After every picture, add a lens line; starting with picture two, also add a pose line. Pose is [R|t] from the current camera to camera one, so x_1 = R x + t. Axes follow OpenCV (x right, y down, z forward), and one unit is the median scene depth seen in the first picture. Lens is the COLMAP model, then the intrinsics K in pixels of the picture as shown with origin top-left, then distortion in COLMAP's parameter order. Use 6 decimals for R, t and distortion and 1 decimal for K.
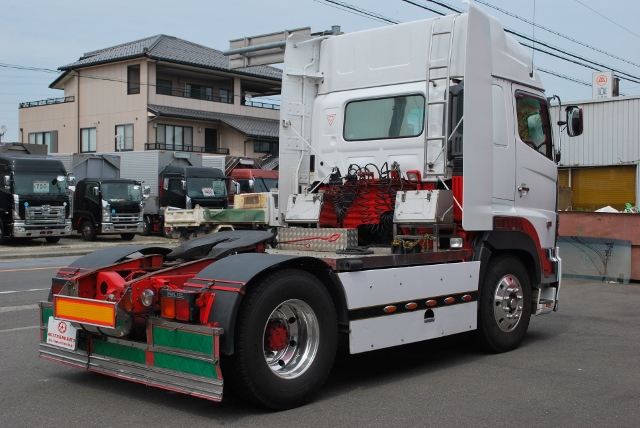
lens RADIAL K [[808.7, 0, 320.0], [0, 808.7, 214.0], [0, 0, 1]] dist [-0.016538, -0.013337]
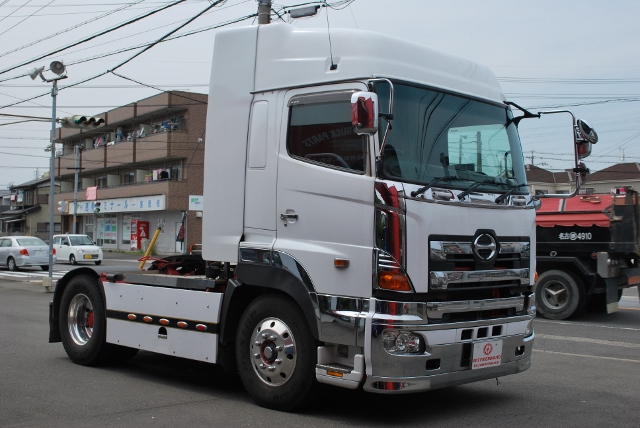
lens RADIAL K [[833.0, 0, 320.0], [0, 833.0, 214.0], [0, 0, 1]] dist [-0.022872, -0.006369]
pose [[-0.027025, -0.031610, -0.999135, 1.146031], [-0.030100, 0.999072, -0.030794, -0.008685], [0.999181, 0.029242, -0.027952, 1.107125]]
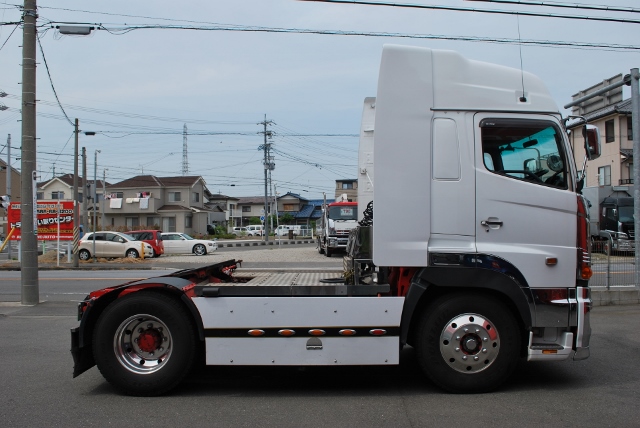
lens RADIAL K [[558.0, 0, 320.0], [0, 558.0, 214.0], [0, 0, 1]] dist [-0.066952, -0.002133]
pose [[0.689171, -0.023226, -0.724227, 0.608720], [-0.001743, 0.999430, -0.033711, -0.020527], [0.724597, 0.024495, 0.688738, 0.432993]]
